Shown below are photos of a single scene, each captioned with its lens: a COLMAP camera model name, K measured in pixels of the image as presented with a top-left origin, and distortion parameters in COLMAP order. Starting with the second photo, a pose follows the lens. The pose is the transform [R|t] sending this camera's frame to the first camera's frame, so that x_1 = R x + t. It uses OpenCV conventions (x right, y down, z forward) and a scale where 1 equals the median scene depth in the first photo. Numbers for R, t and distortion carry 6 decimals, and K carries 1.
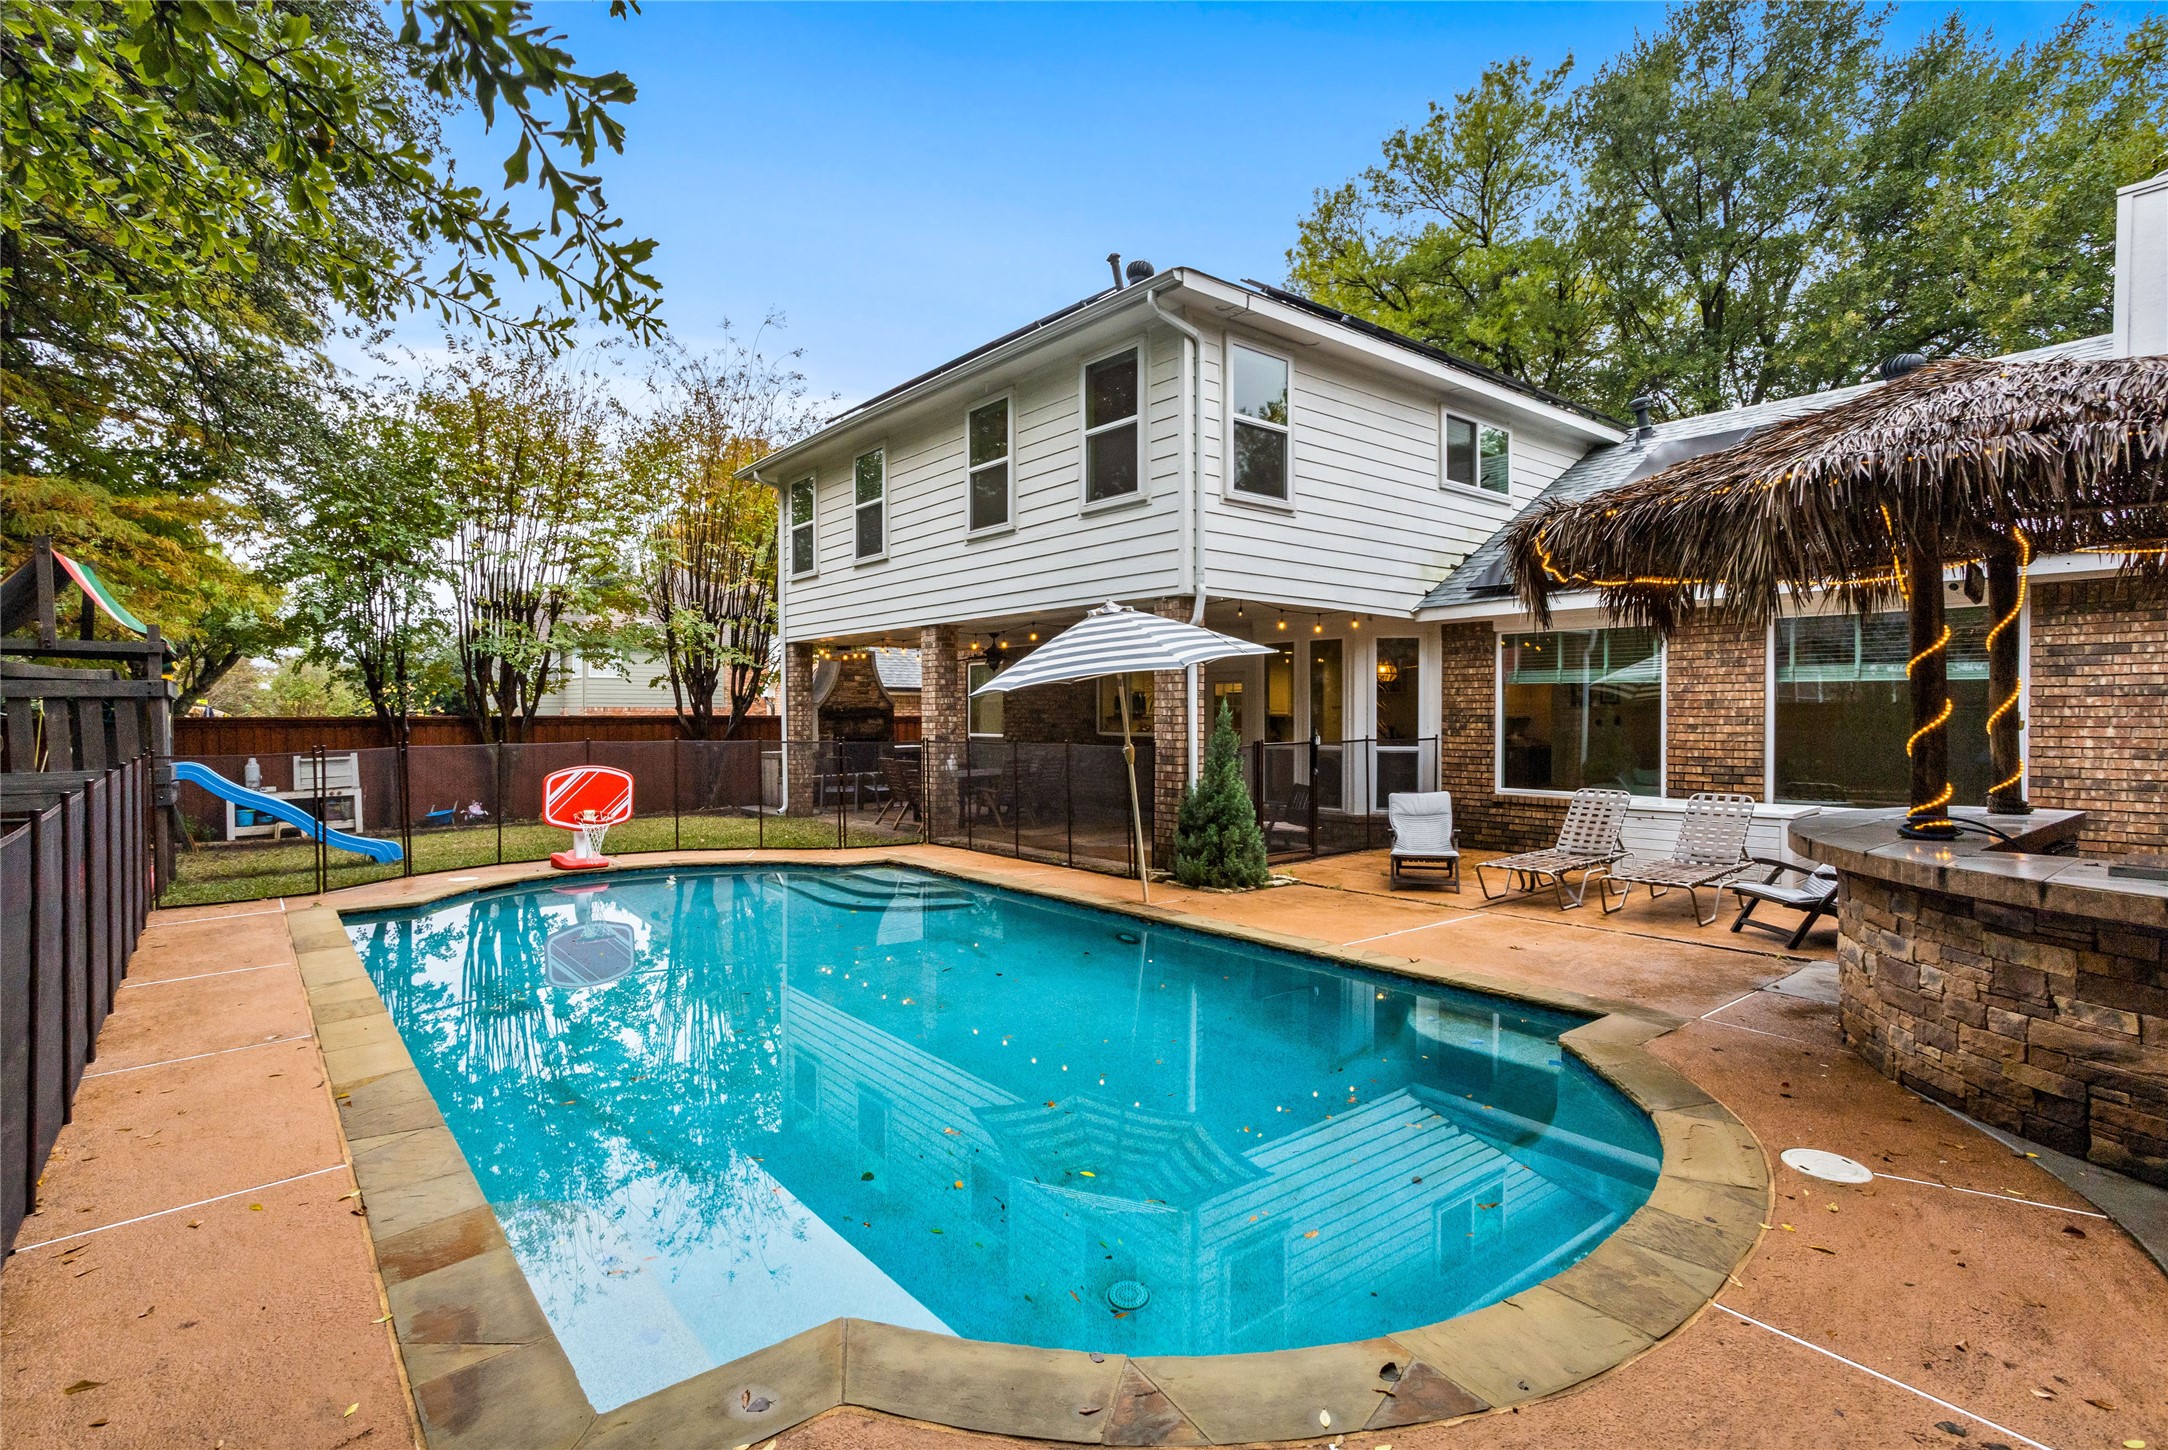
lens RADIAL K [[1048.4, 0, 1080.1], [0, 1048.4, 714.8], [0, 0, 1]] dist [0.001234, 0.000283]
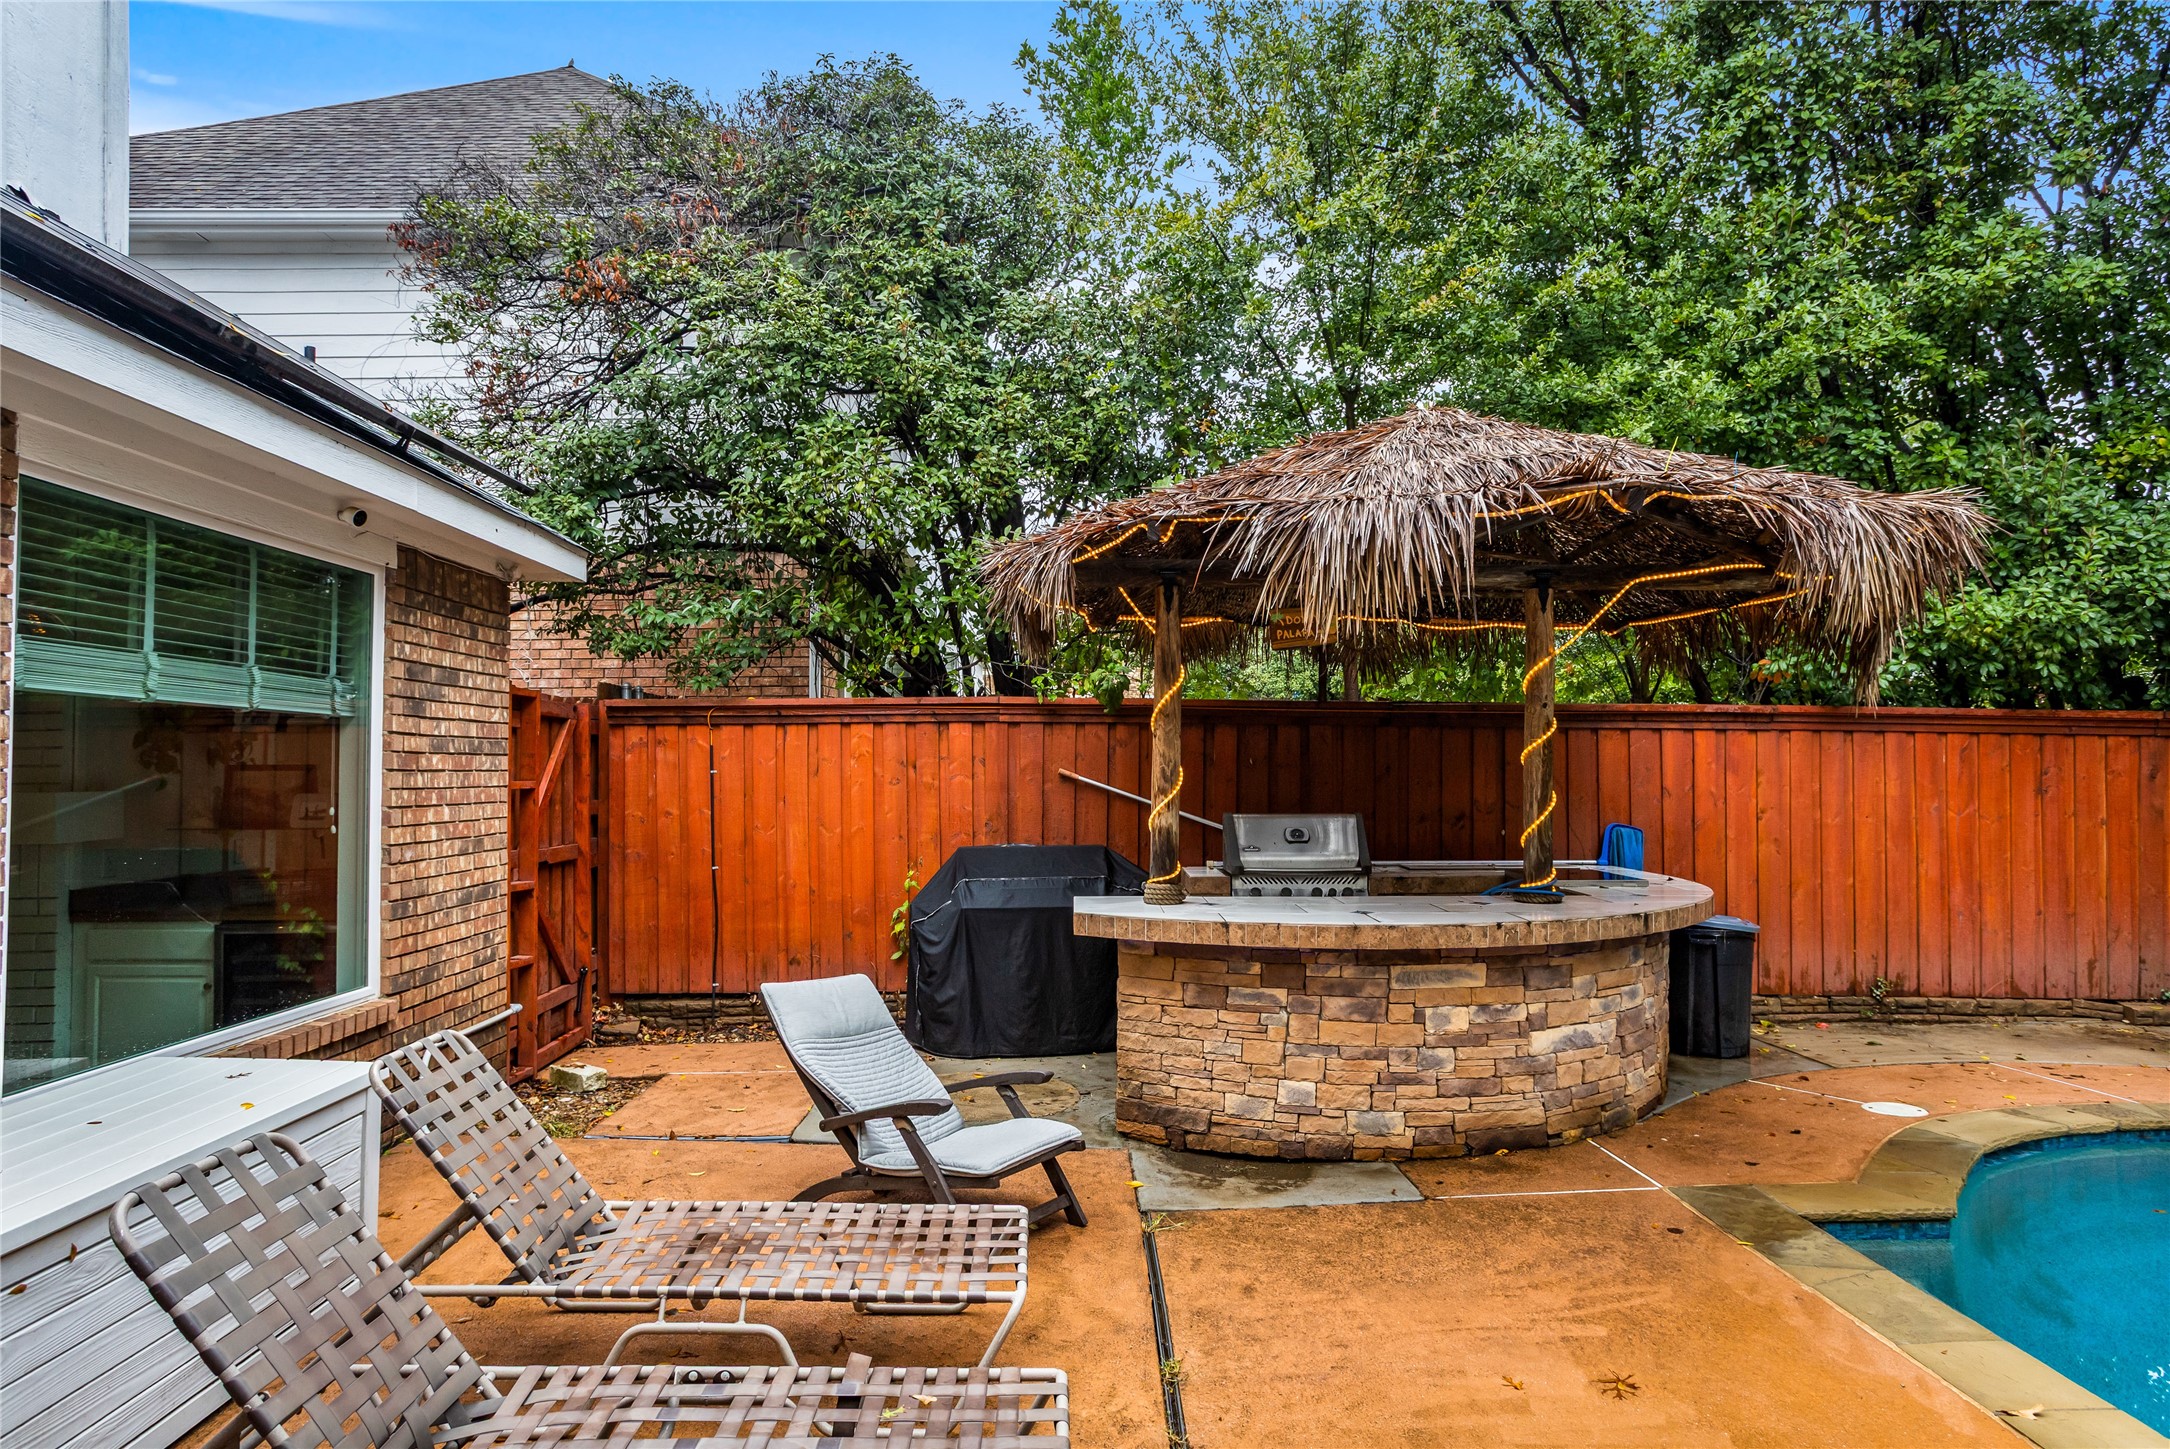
lens RADIAL K [[1220.4, 0, 1084.3], [0, 1220.4, 766.4], [0, 0, 1]] dist [0.000298, -0.000016]
pose [[-0.781012, 0.007918, 0.624466, 0.191247], [0.006181, 0.999969, -0.004948, -0.003775], [-0.624486, -0.000004, -0.781036, 1.006162]]
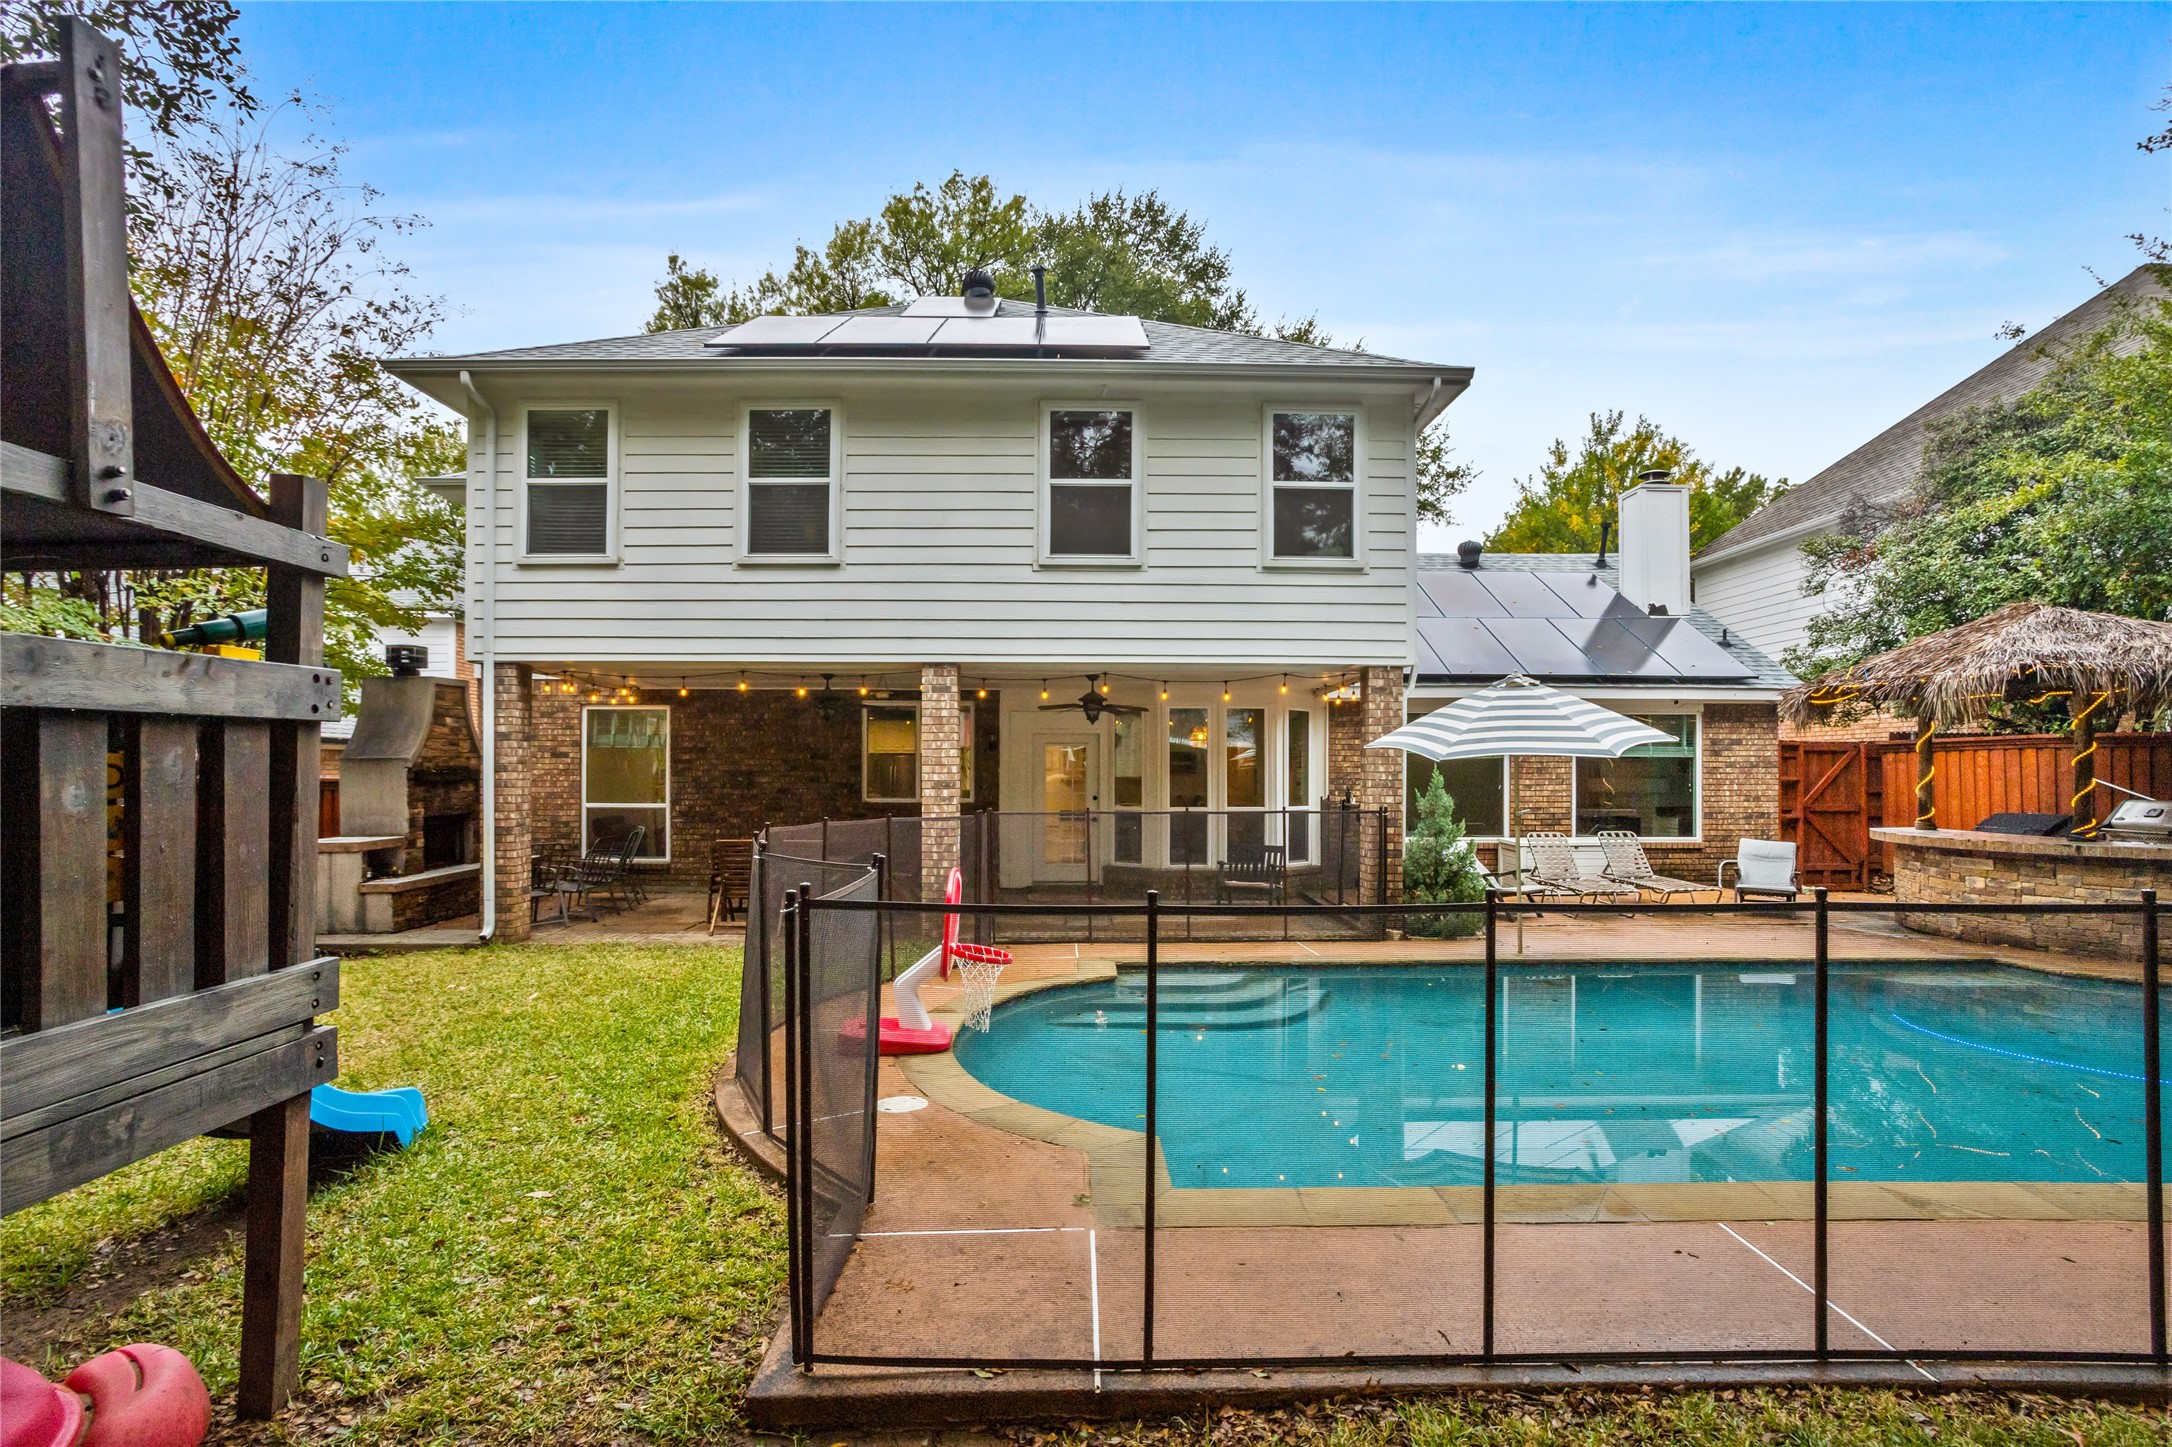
lens RADIAL K [[1053.4, 0, 1089.8], [0, 1053.4, 735.7], [0, 0, 1]] dist [-0.002786, -0.000175]
pose [[0.613019, 0.030084, 0.789495, -0.894432], [0.001586, 0.999226, -0.039307, -0.002219], [-0.790067, 0.025348, 0.612497, 0.580847]]
